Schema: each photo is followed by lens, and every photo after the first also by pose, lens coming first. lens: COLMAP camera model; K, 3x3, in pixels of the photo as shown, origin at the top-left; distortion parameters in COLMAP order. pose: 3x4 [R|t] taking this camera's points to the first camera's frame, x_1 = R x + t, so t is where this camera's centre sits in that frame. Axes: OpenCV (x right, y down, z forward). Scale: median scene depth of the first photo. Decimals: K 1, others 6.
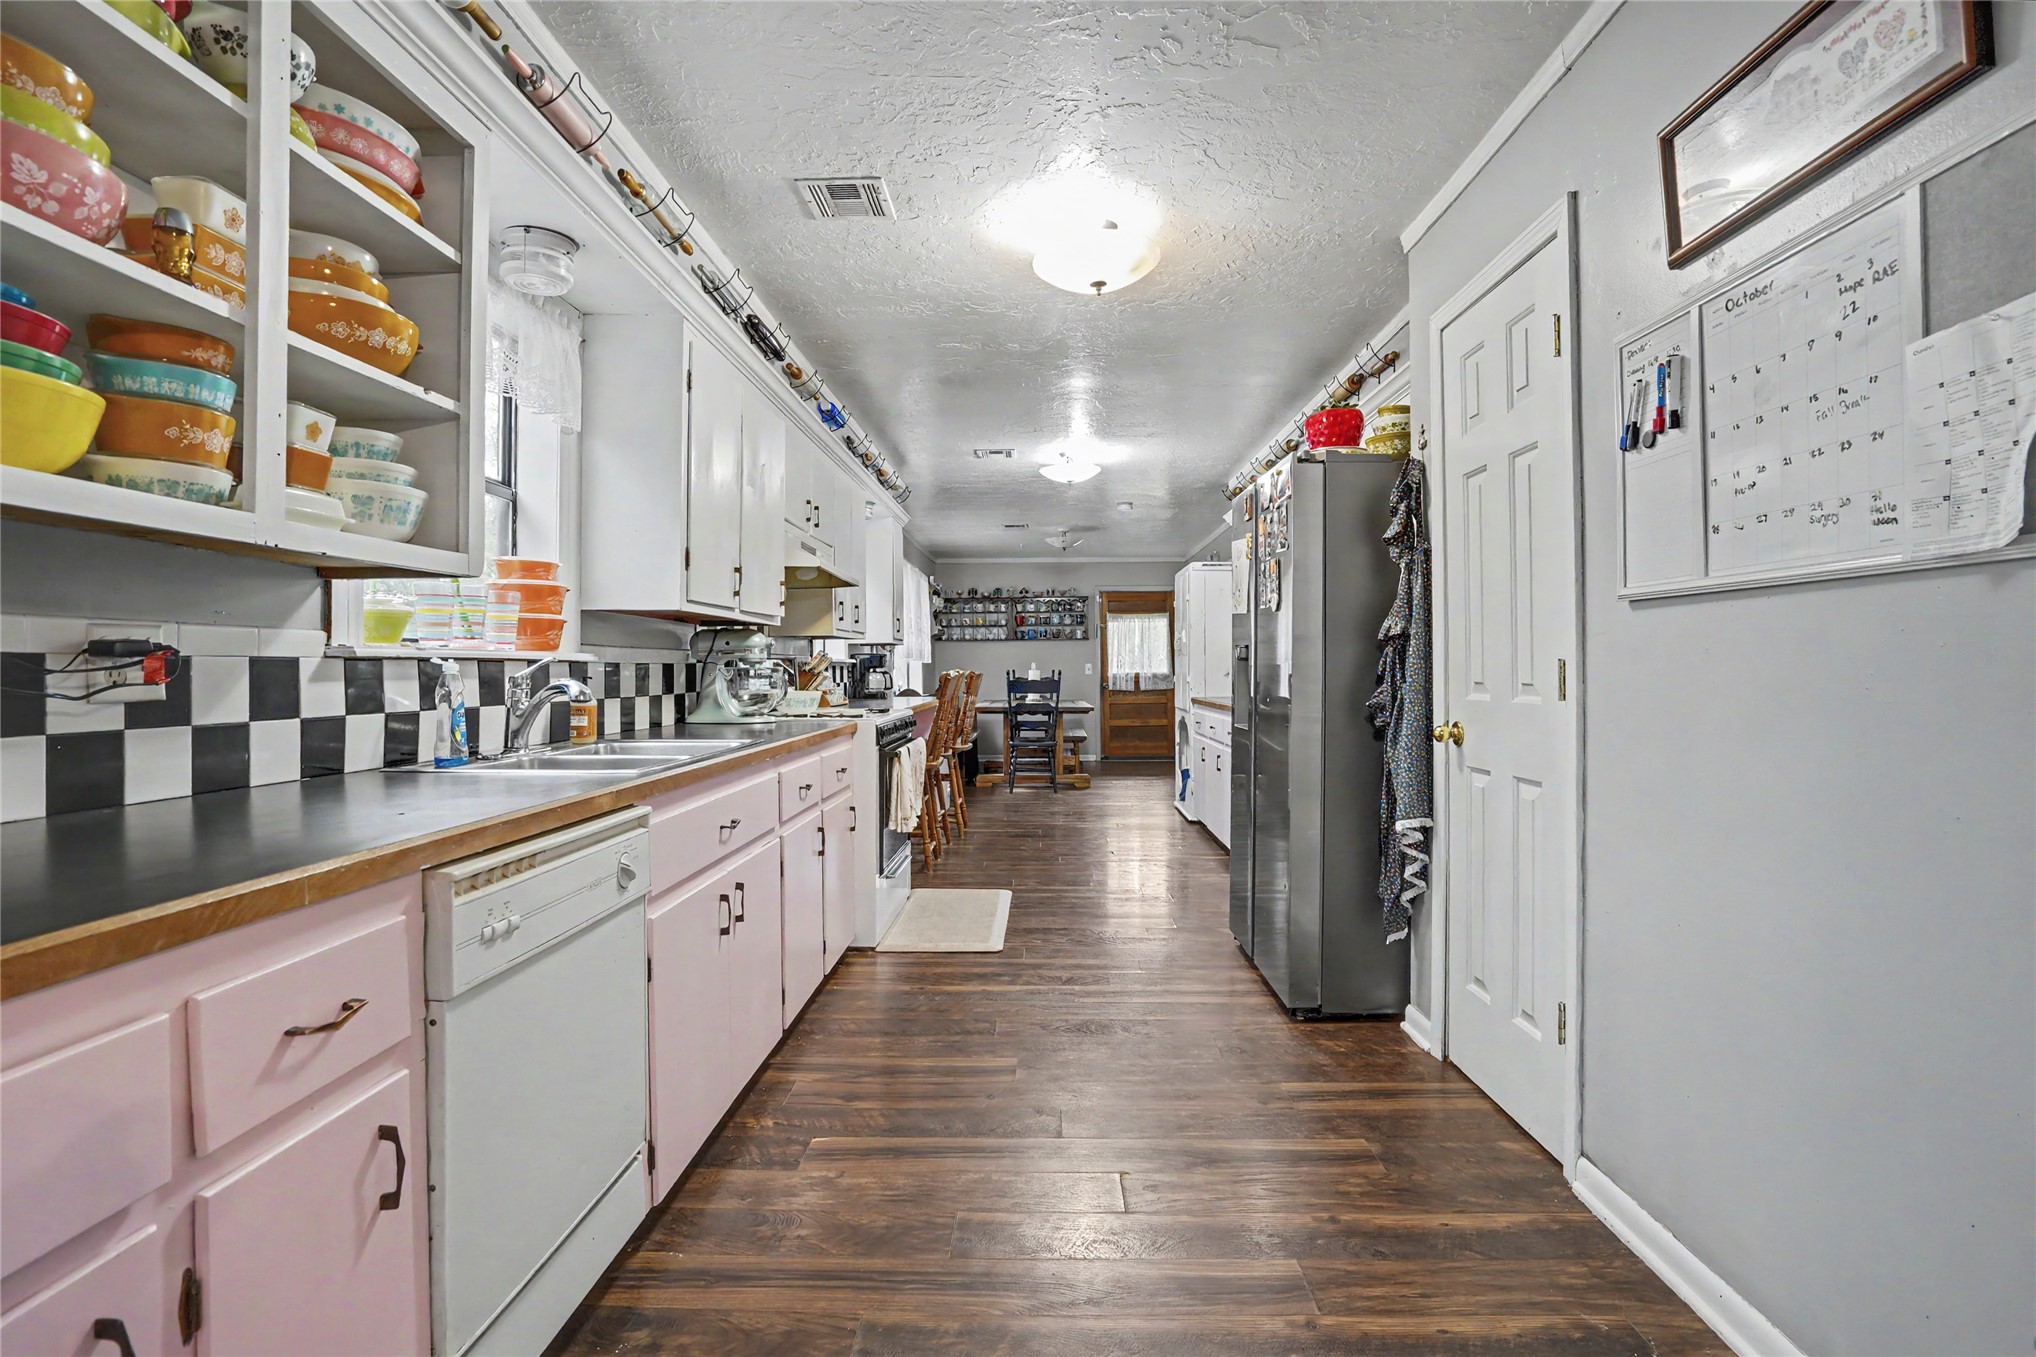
lens RADIAL K [[981.6, 0, 1018.0], [0, 981.6, 678.5], [0, 0, 1]] dist [-0.040306, 0.000221]
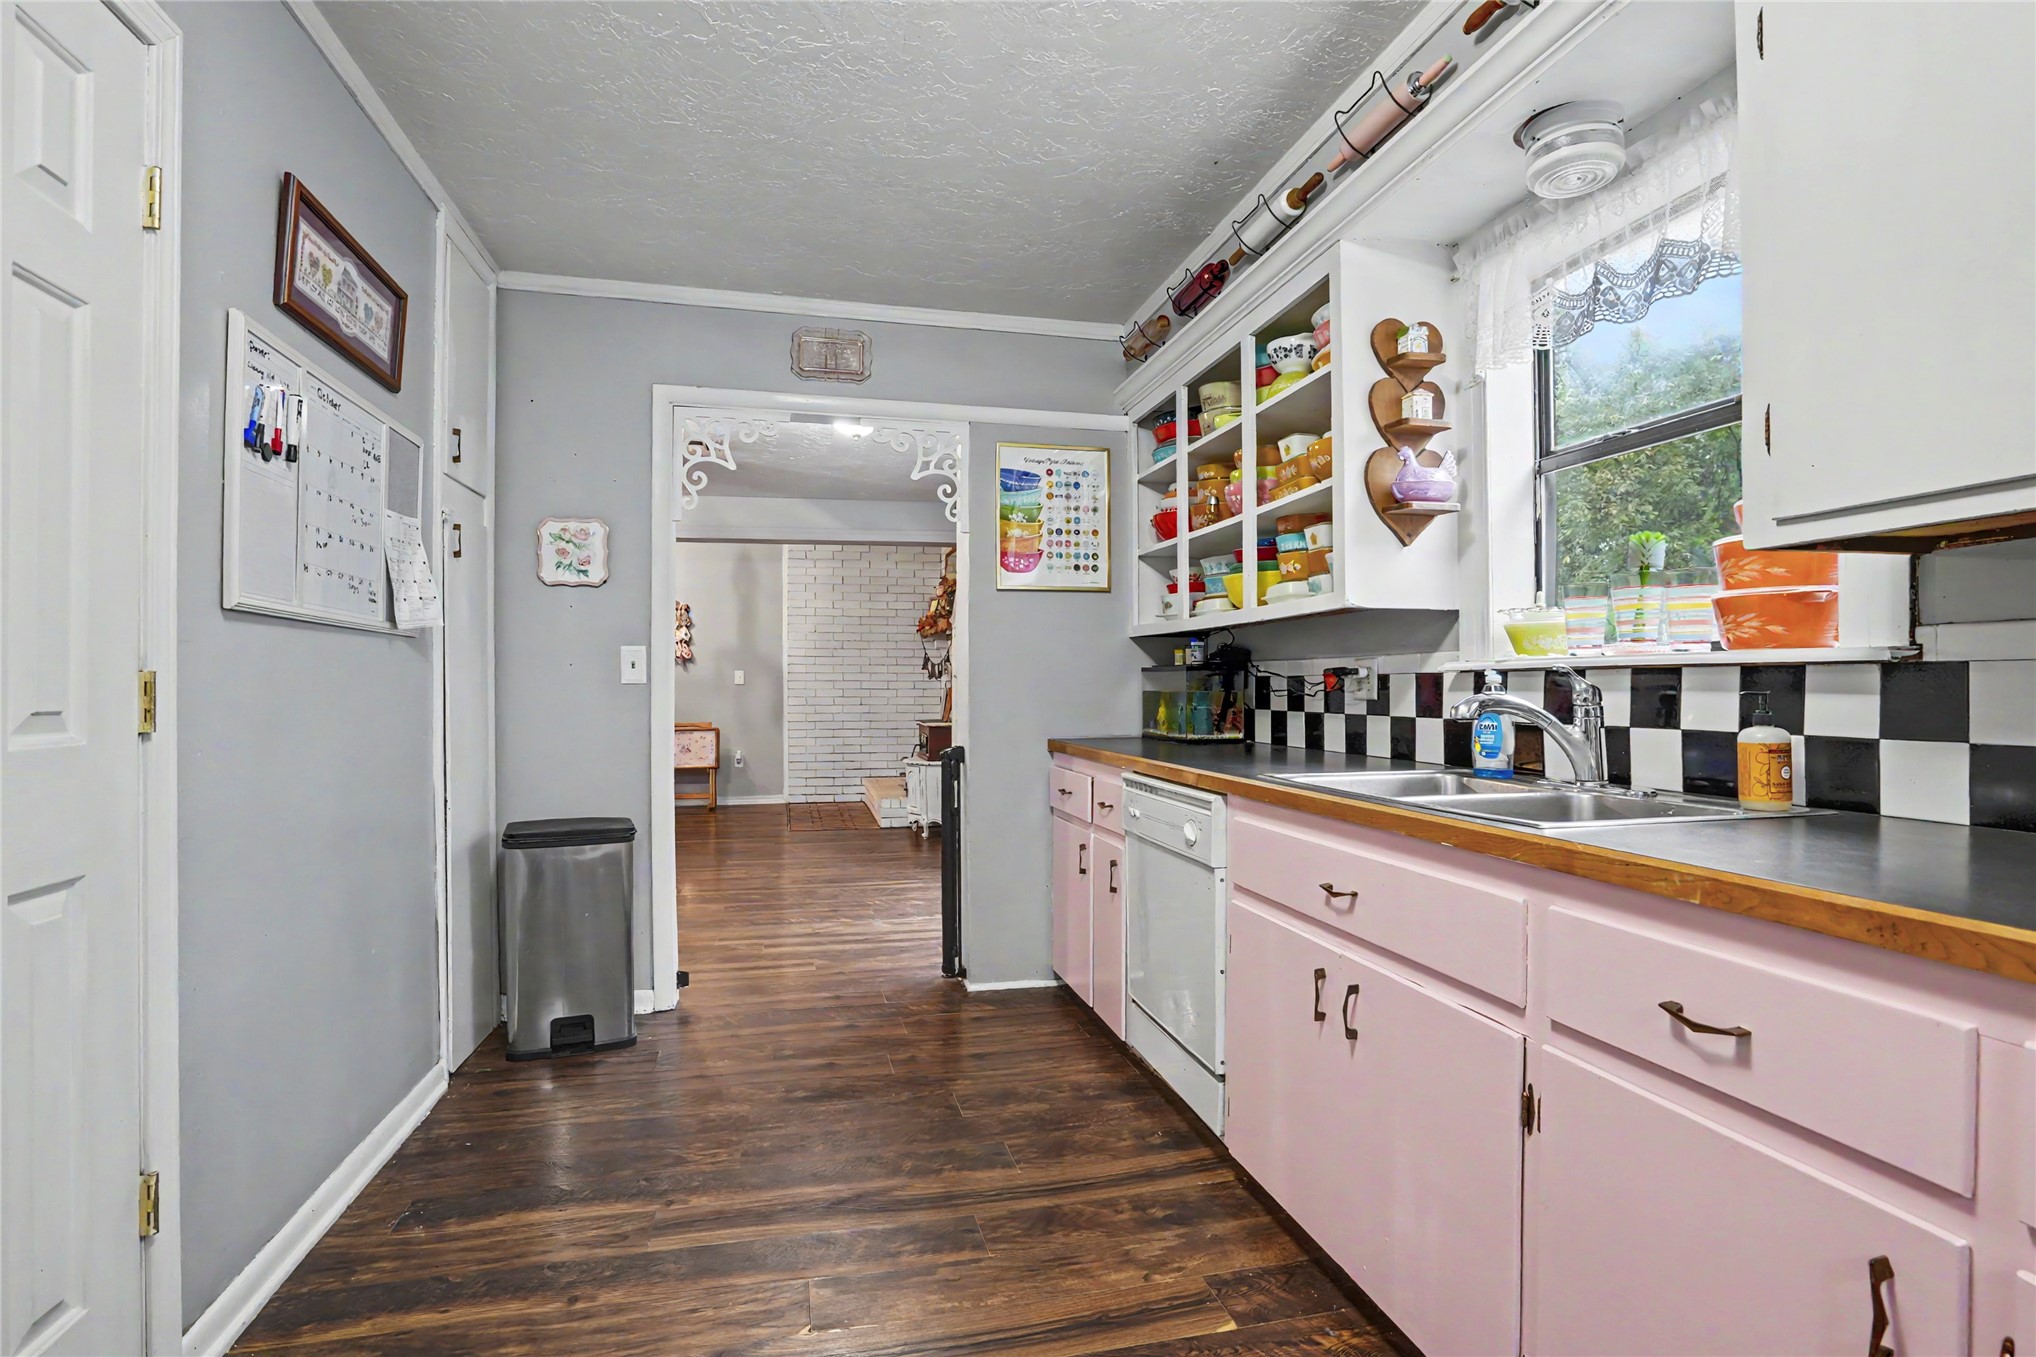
lens RADIAL K [[981.6, 0, 1018.0], [0, 981.6, 678.5], [0, 0, 1]] dist [-0.040306, 0.000221]
pose [[-0.965321, 0.003625, -0.261040, 0.035799], [0.003493, 0.999993, 0.000970, -0.003537], [0.261042, 0.000025, -0.965328, 0.442790]]
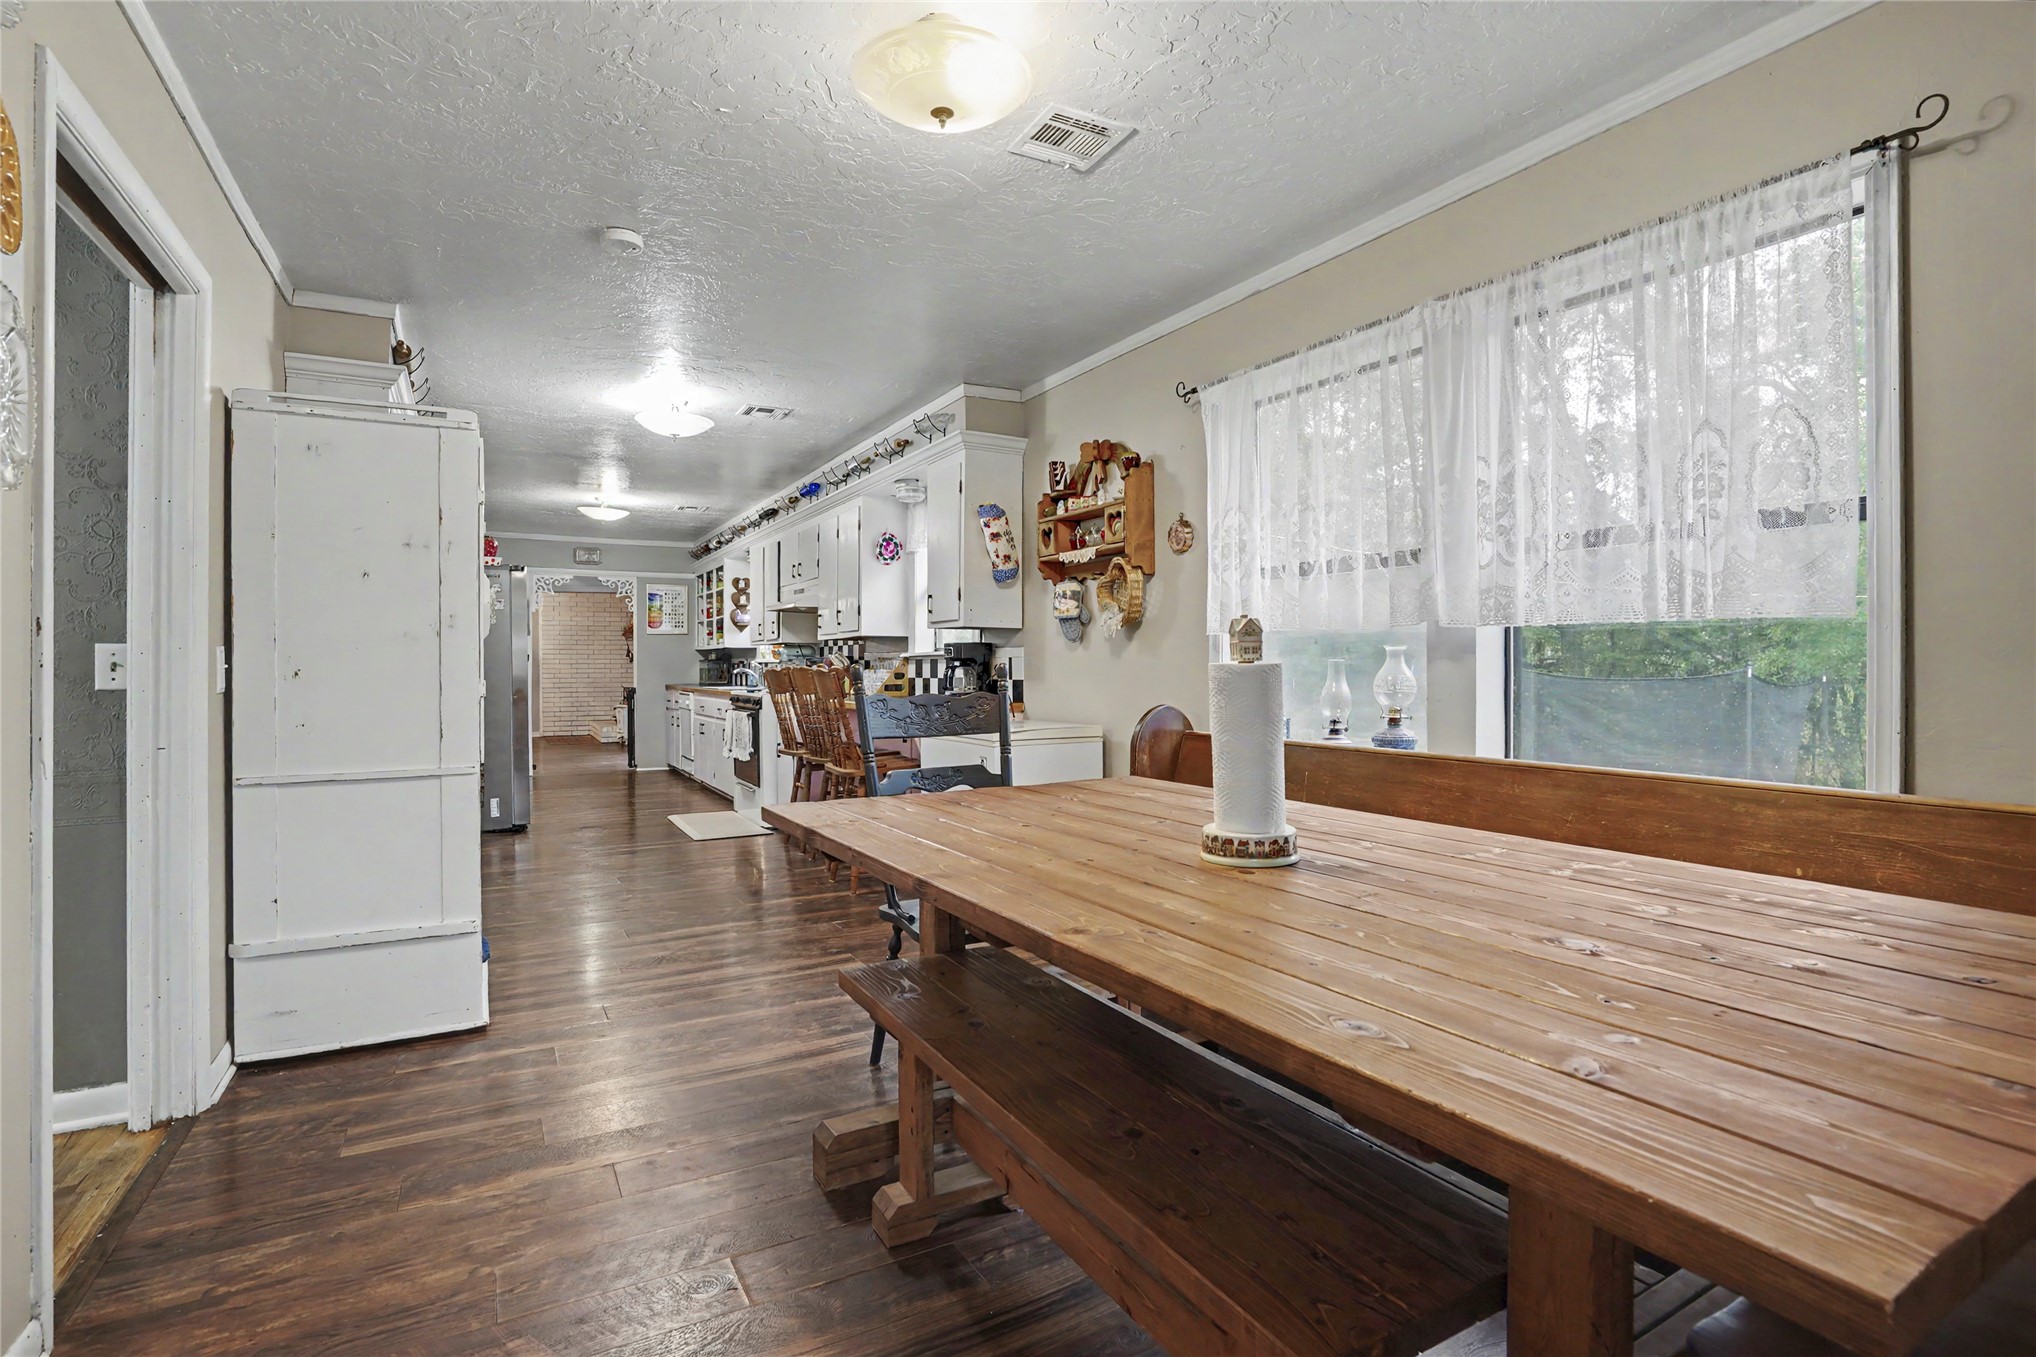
lens RADIAL K [[981.6, 0, 1018.0], [0, 981.6, 678.5], [0, 0, 1]] dist [-0.040306, 0.000221]
pose [[-0.859786, 0.012922, -0.510491, 0.157304], [0.001979, 0.999757, 0.021974, -0.010899], [0.510651, 0.017883, -0.859602, 1.305710]]
